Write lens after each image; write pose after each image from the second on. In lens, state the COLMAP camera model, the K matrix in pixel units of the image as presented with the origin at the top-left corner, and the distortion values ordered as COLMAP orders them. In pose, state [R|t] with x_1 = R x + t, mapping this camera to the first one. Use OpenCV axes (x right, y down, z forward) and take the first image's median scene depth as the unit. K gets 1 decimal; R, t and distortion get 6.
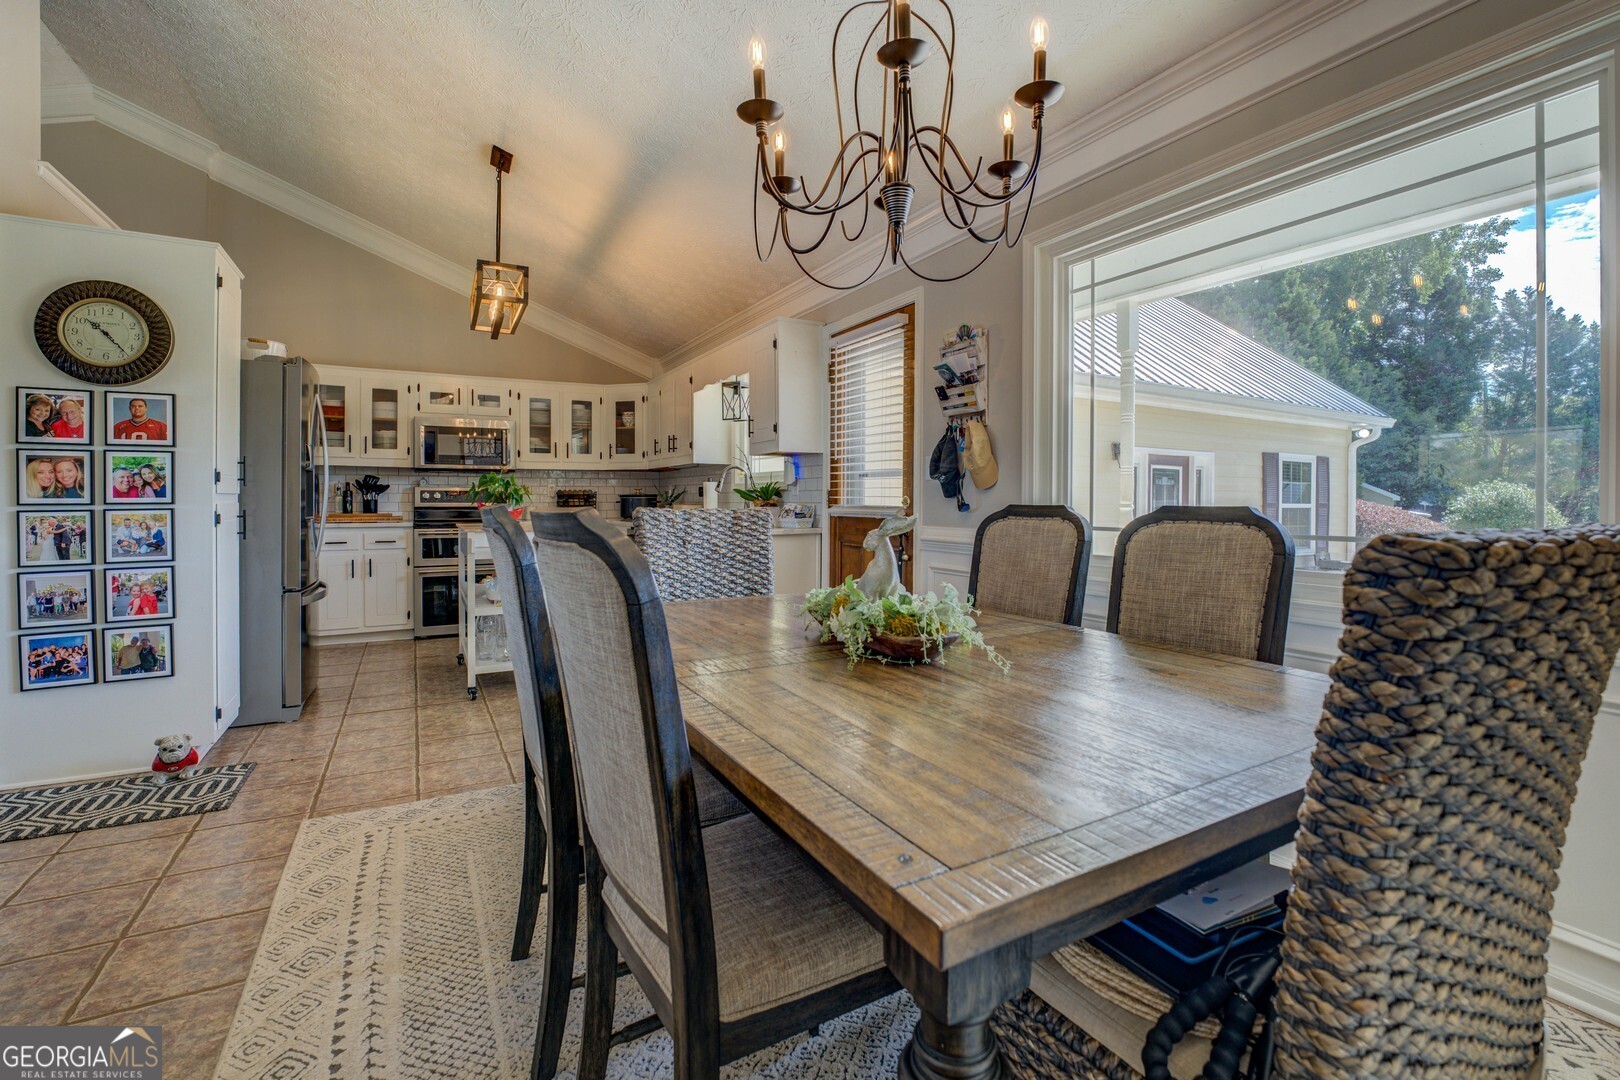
lens RADIAL K [[683.9, 0, 797.0], [0, 683.9, 505.9], [0, 0, 1]] dist [-0.019682, 0.000591]
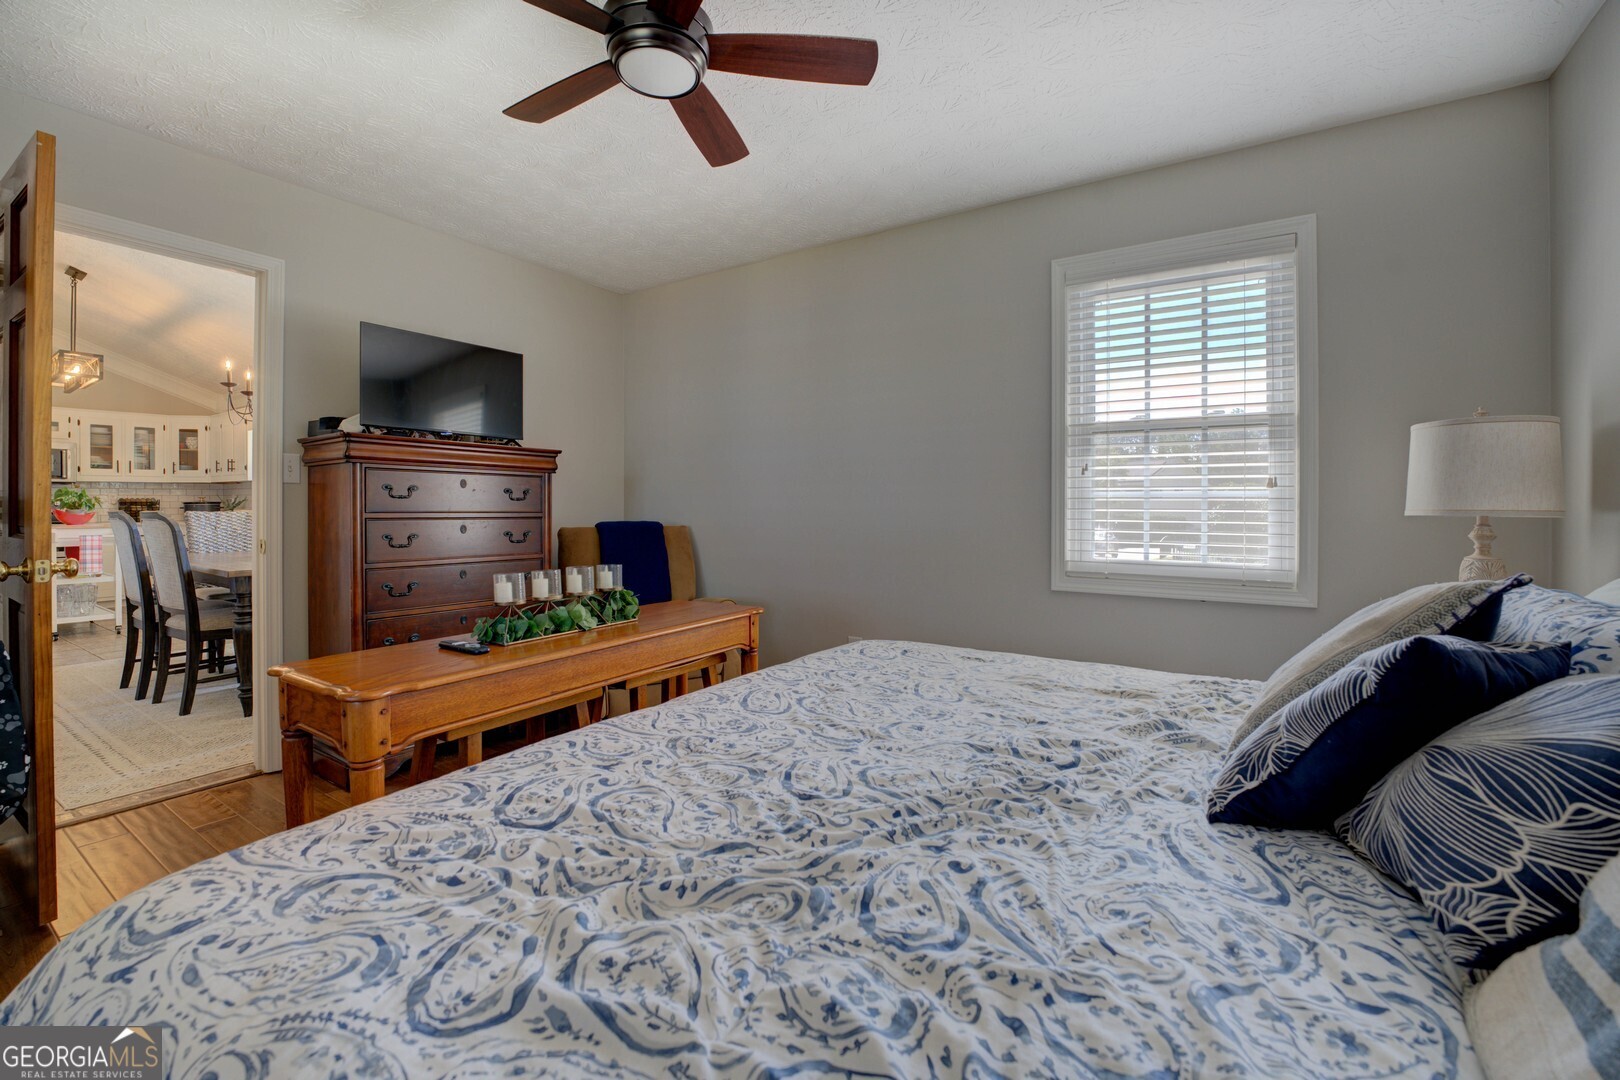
lens RADIAL K [[683.9, 0, 801.0], [0, 683.9, 506.7], [0, 0, 1]] dist [-0.019682, 0.000591]
pose [[0.887656, -0.004886, 0.460482, 0.191902], [0.006022, 0.999981, -0.000997, 0.000511], [-0.460468, 0.003658, 0.887669, -0.667815]]
